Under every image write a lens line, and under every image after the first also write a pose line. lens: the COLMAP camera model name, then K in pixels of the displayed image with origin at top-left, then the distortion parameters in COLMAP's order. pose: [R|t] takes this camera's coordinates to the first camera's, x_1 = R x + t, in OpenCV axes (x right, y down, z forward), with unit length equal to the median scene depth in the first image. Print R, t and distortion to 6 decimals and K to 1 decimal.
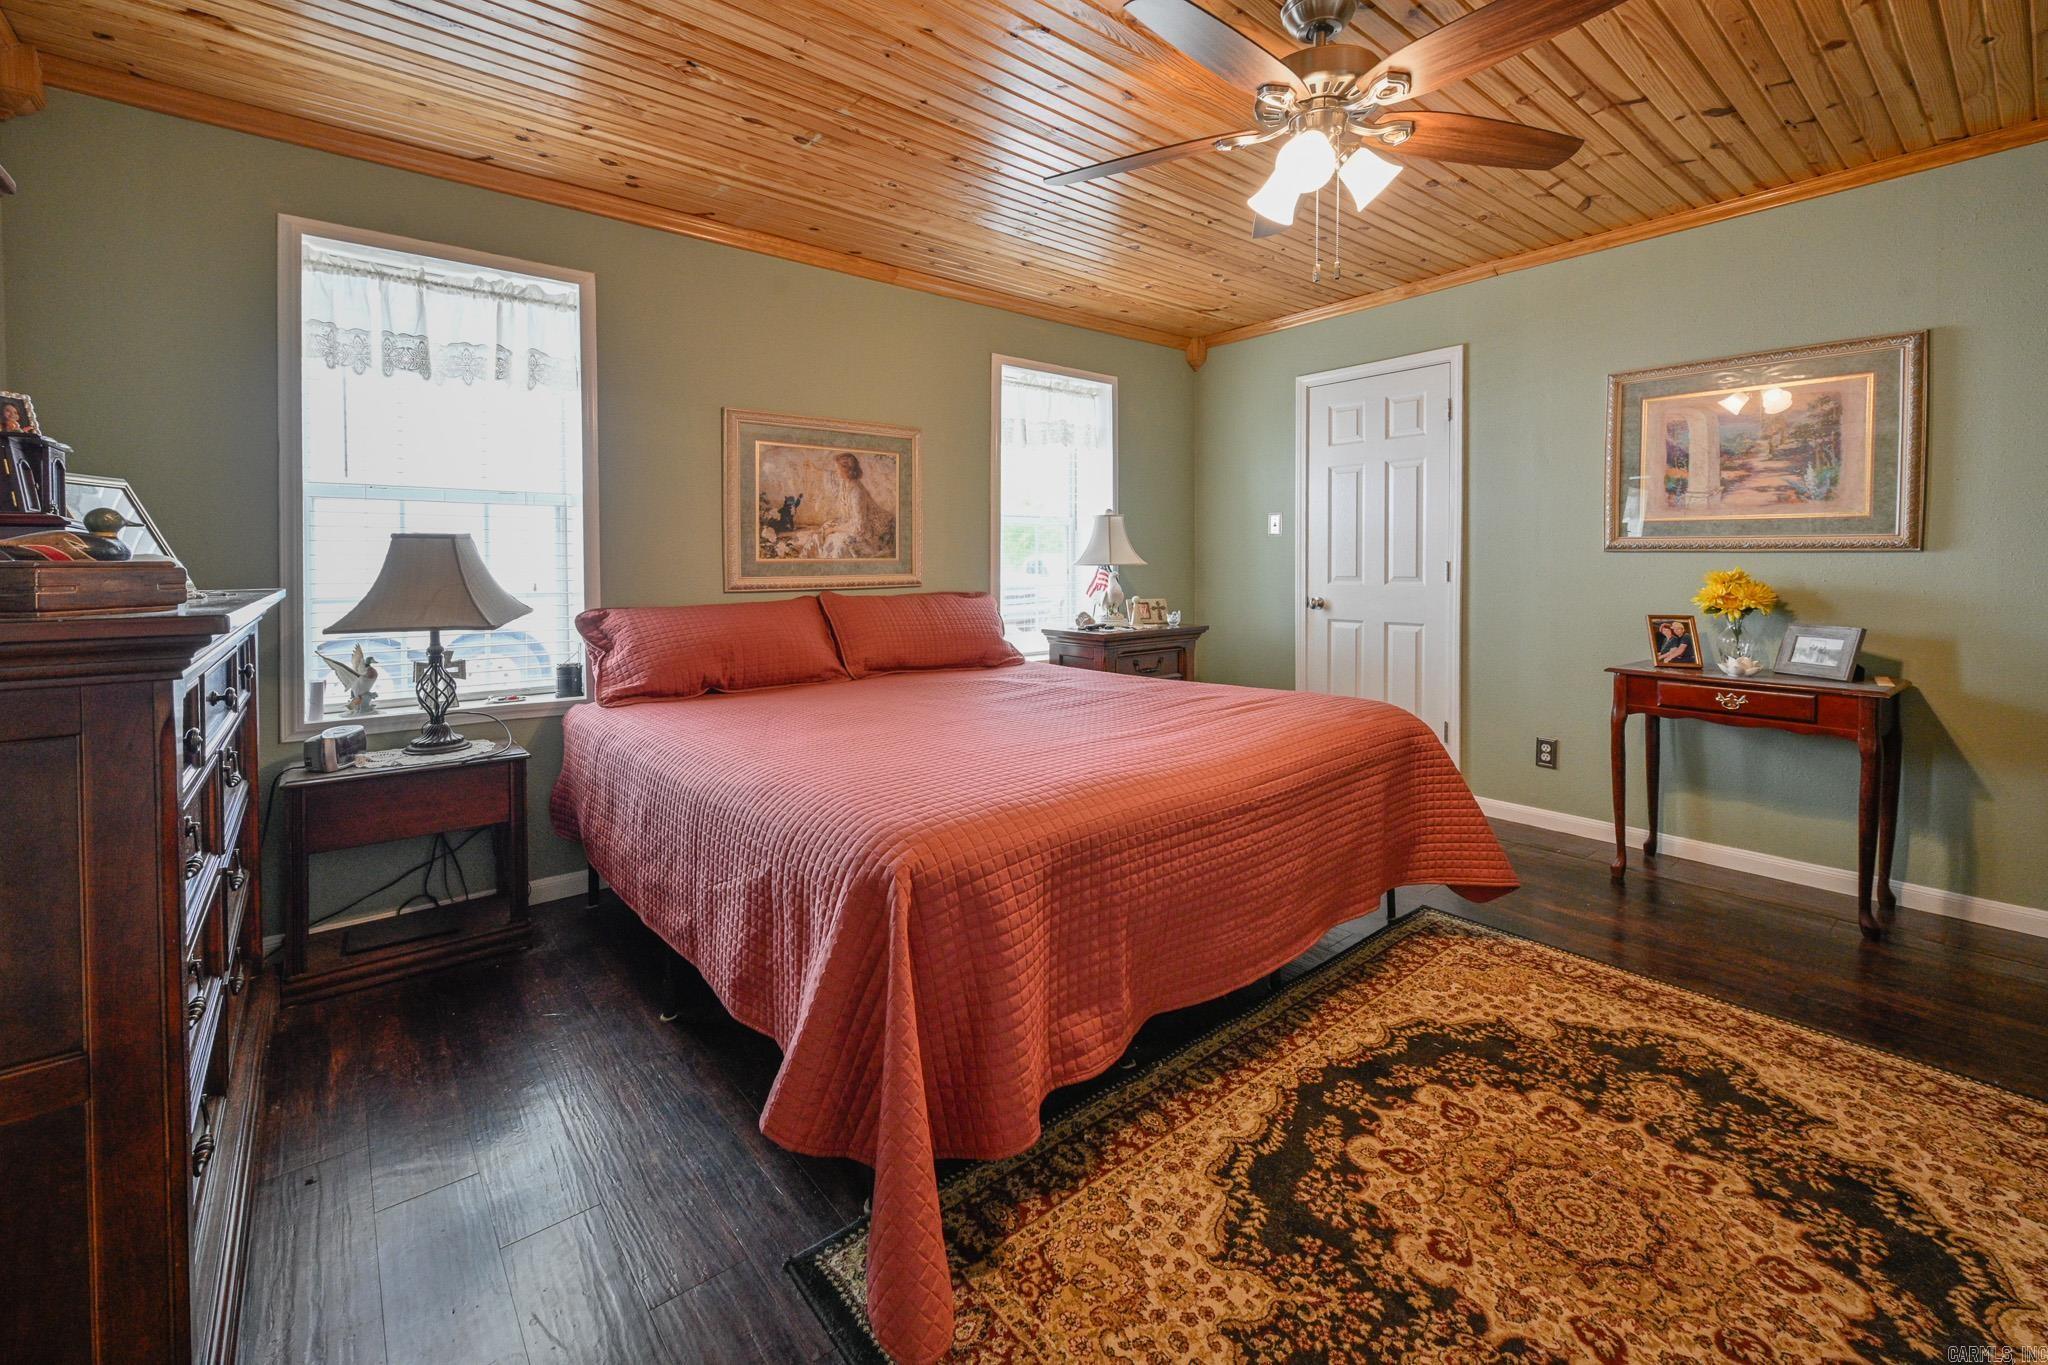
lens RADIAL K [[825.2, 0, 982.5], [0, 825.2, 572.7], [0, 0, 1]] dist [-0.001169, -0.000607]
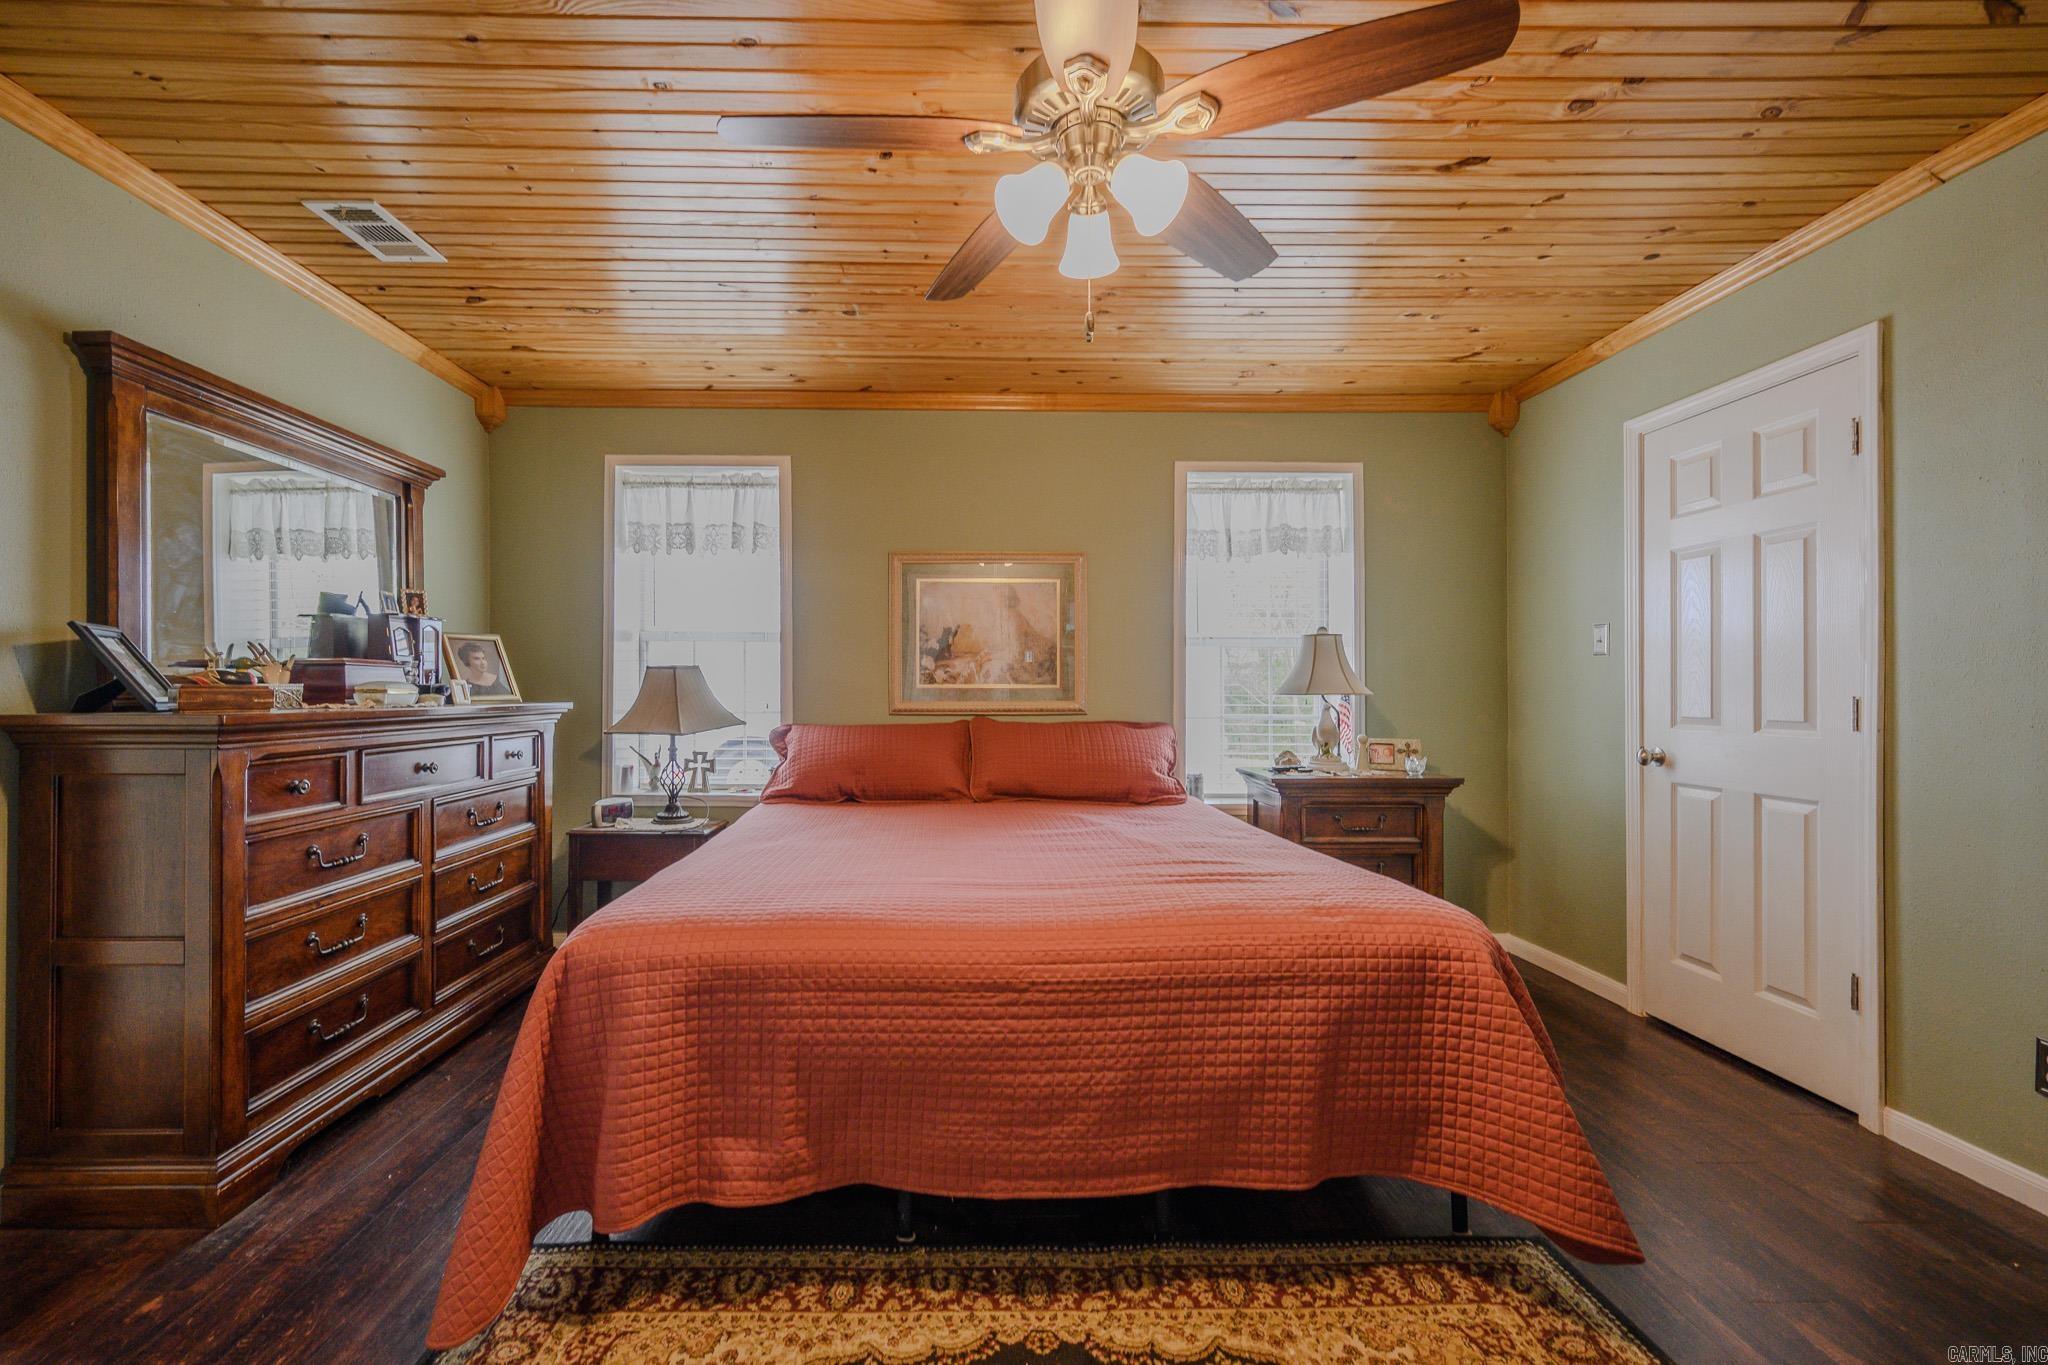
lens RADIAL K [[825.2, 0, 1018.6], [0, 825.2, 680.9], [0, 0, 1]] dist [-0.001169, -0.000607]
pose [[0.791910, 0.003879, -0.610625, 0.589604], [-0.015506, 0.999785, -0.013758, -0.010367], [0.610441, 0.020363, 0.791800, 0.235790]]
